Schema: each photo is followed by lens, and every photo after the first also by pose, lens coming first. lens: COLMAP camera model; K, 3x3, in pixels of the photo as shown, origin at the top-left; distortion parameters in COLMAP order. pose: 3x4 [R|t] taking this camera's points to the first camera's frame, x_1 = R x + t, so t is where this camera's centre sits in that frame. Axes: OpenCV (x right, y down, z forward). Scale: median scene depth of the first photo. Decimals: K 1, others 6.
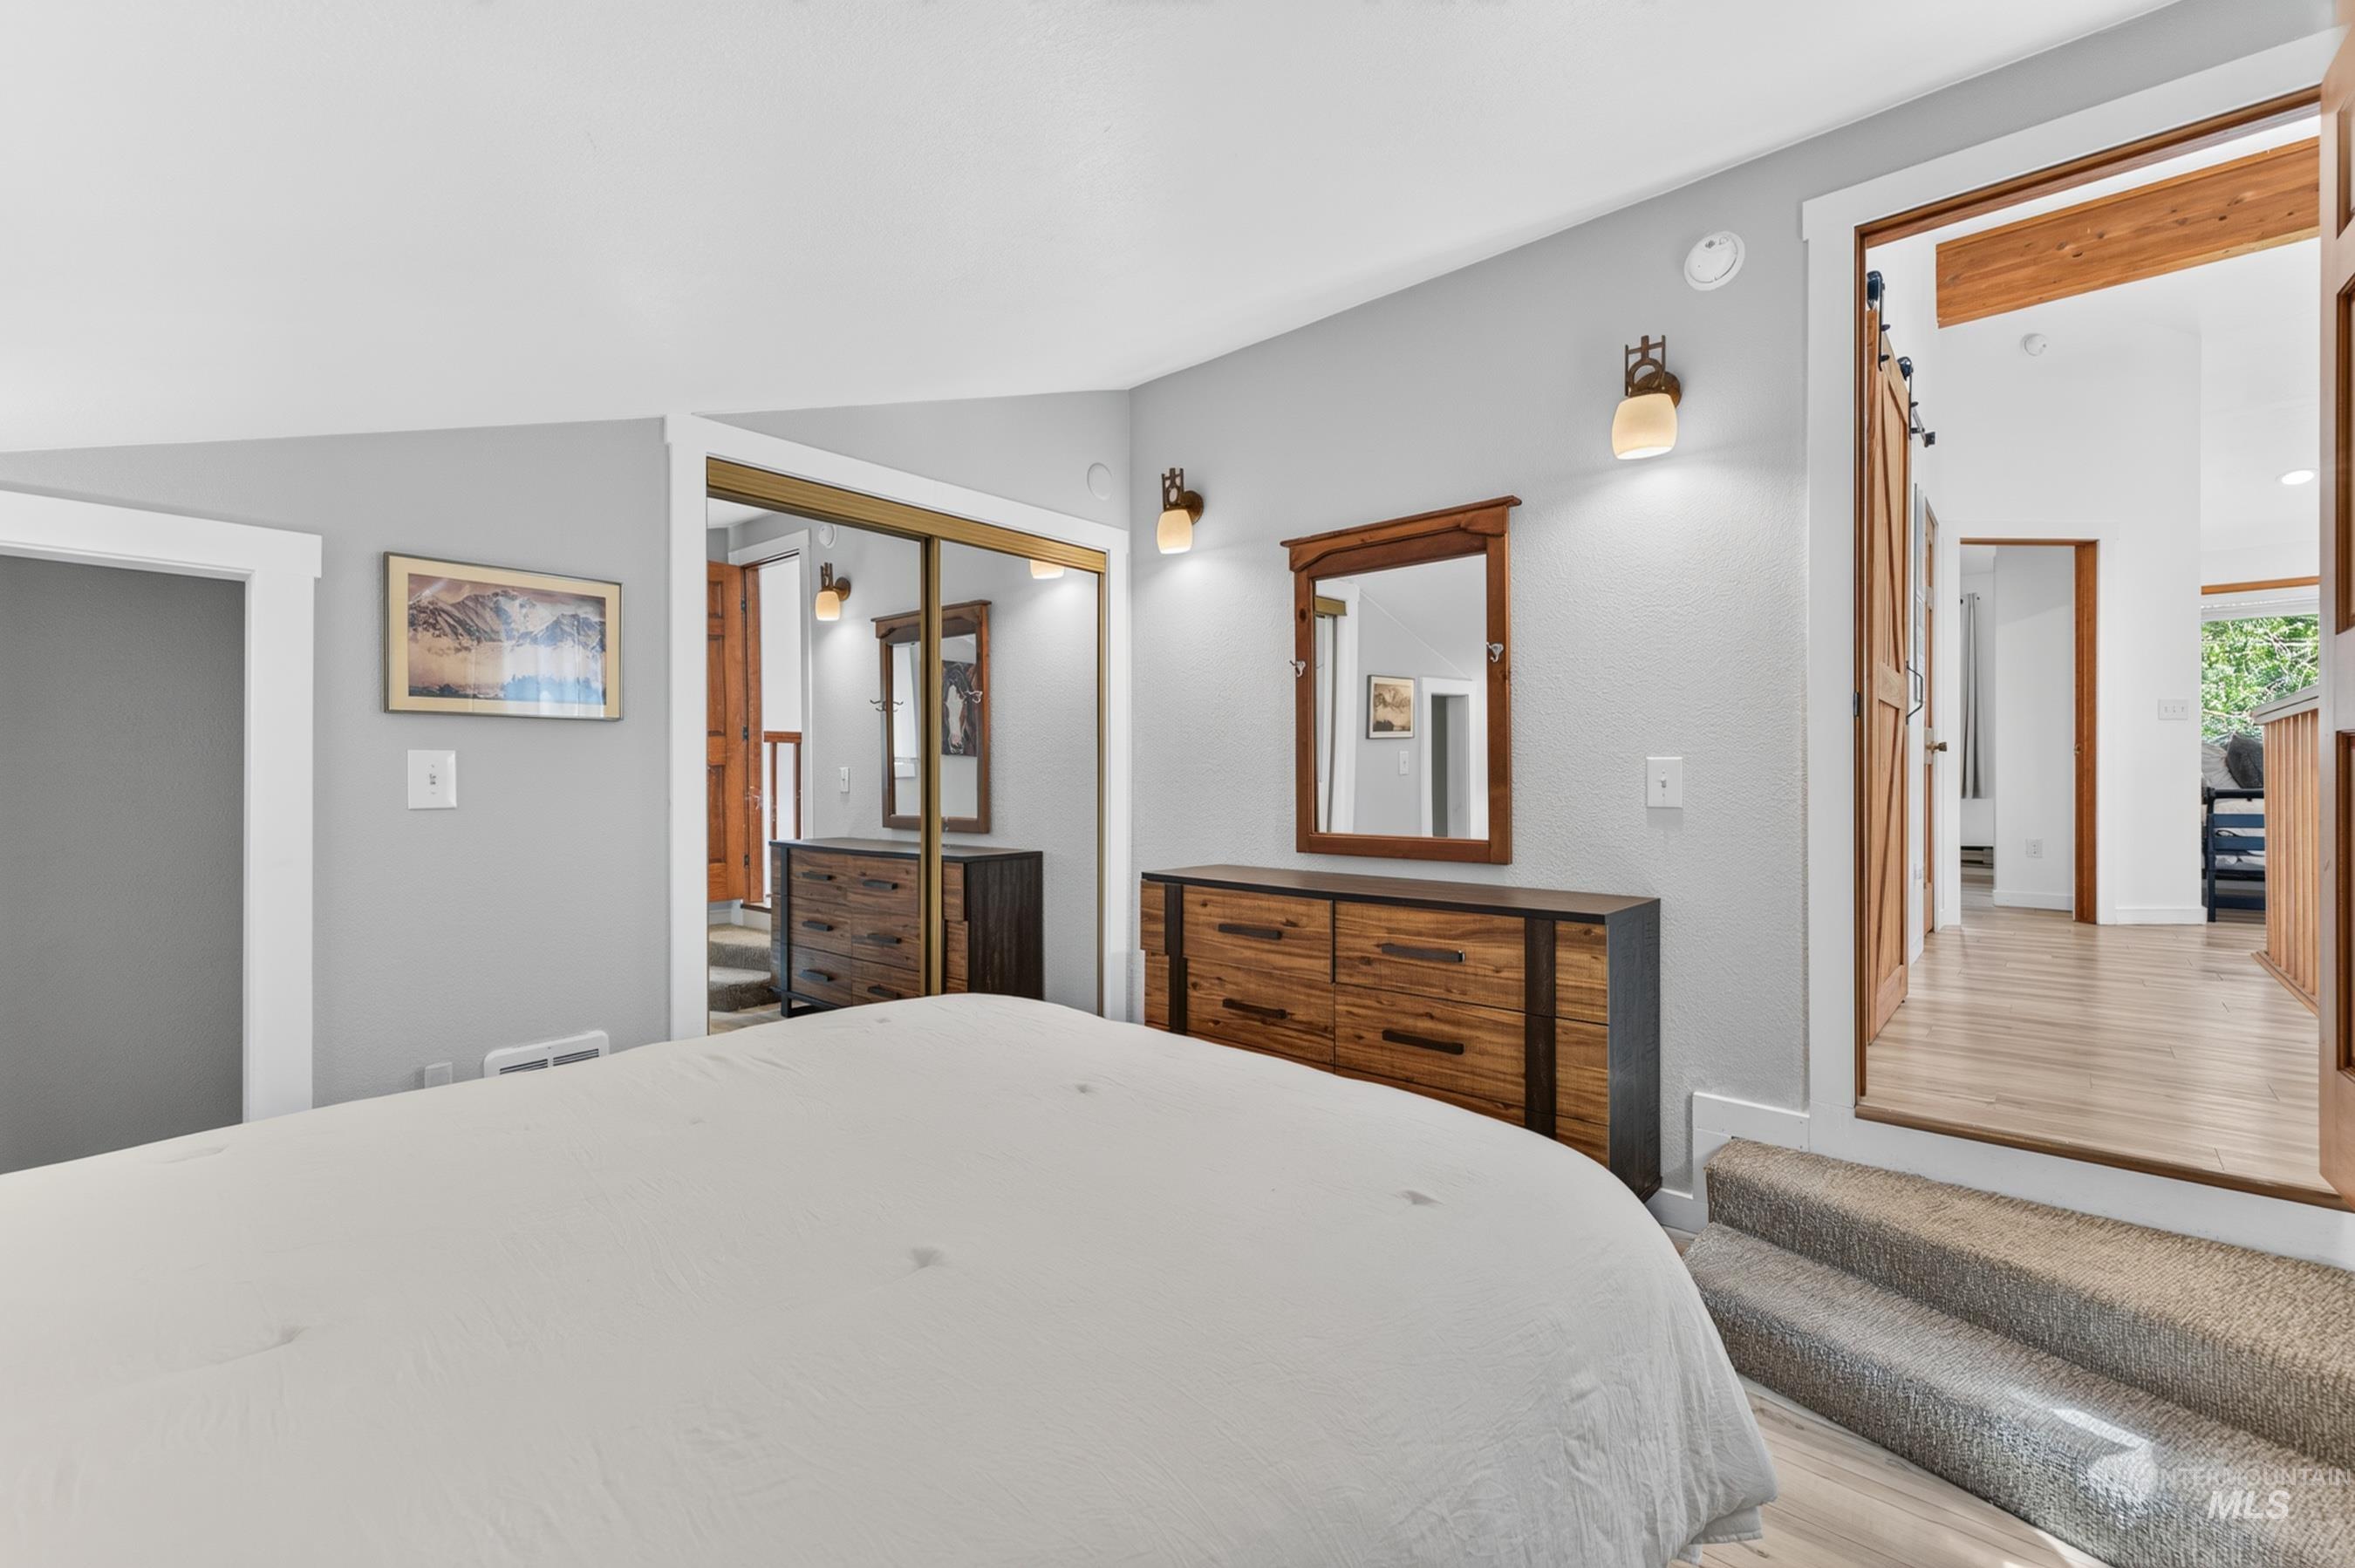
lens RADIAL K [[995.5, 0, 1179.2], [0, 995.5, 778.8], [0, 0, 1]] dist [0.008769, -0.000570]
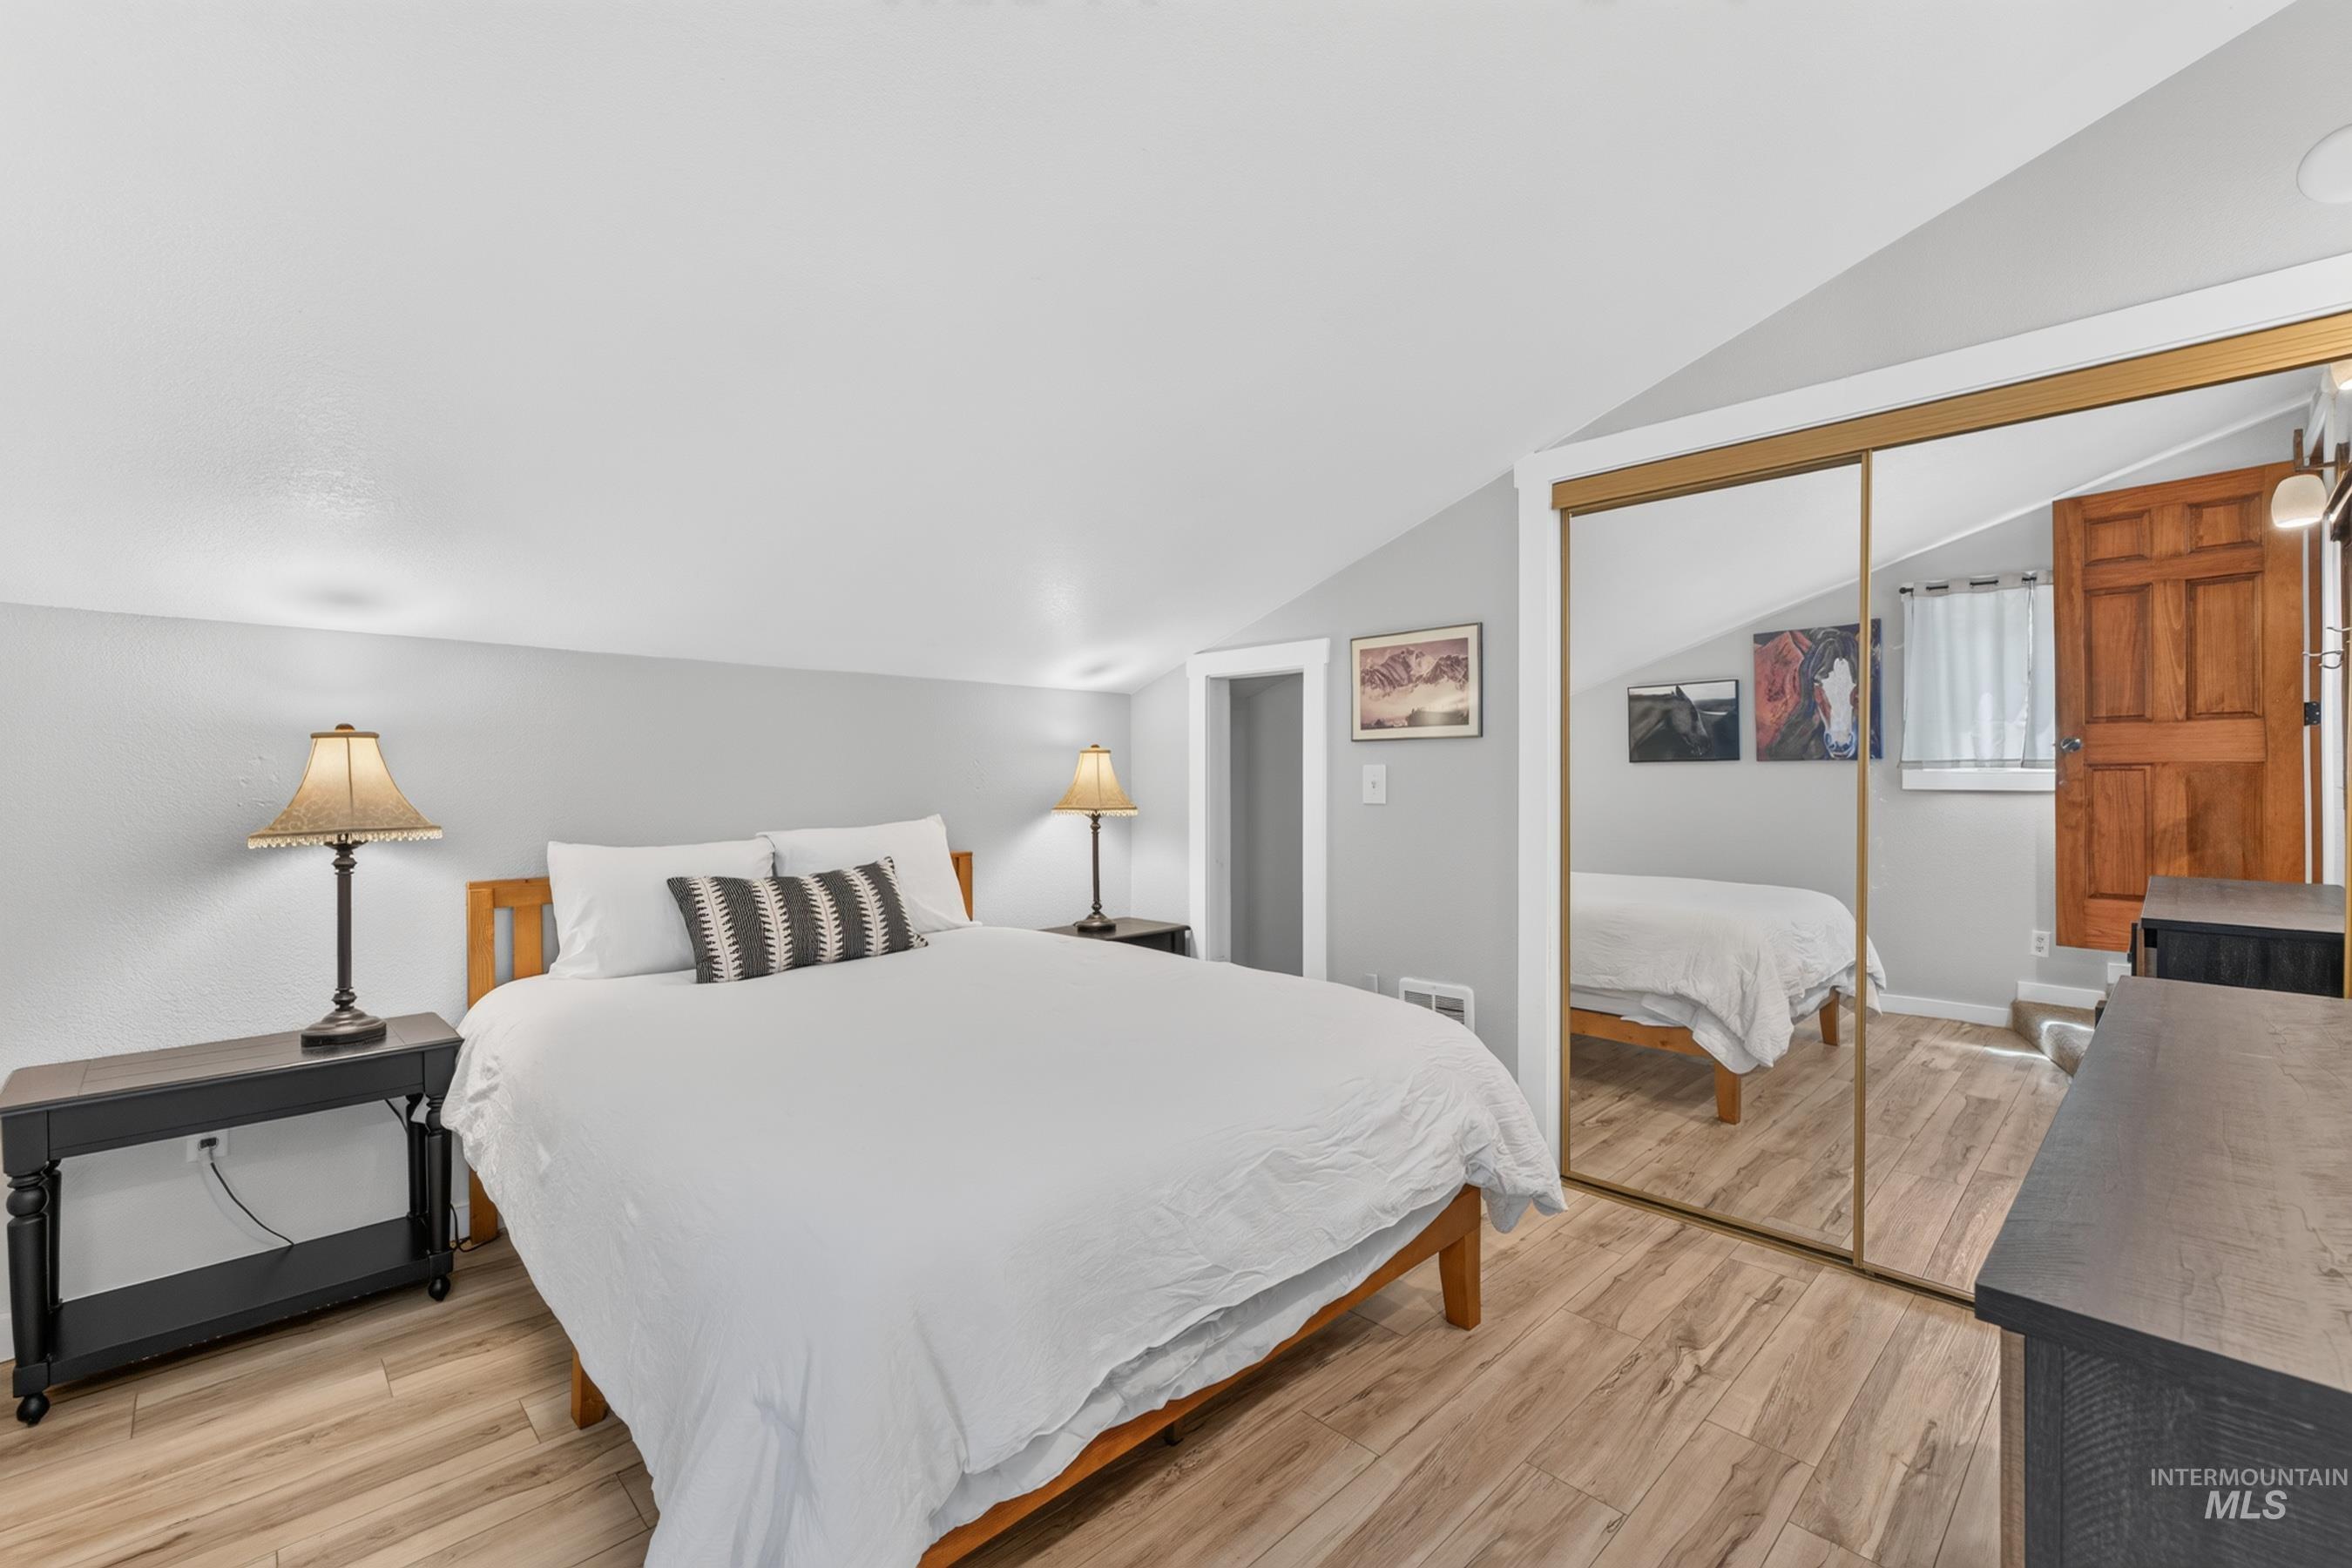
lens RADIAL K [[994.3, 0, 1175.8], [0, 994.3, 777.2], [0, 0, 1]] dist [0.008769, -0.000570]
pose [[-0.074919, 0.007021, -0.997165, 0.744067], [-0.000325, 0.999975, 0.007065, -0.020828], [0.997190, 0.000853, -0.074915, 0.807495]]
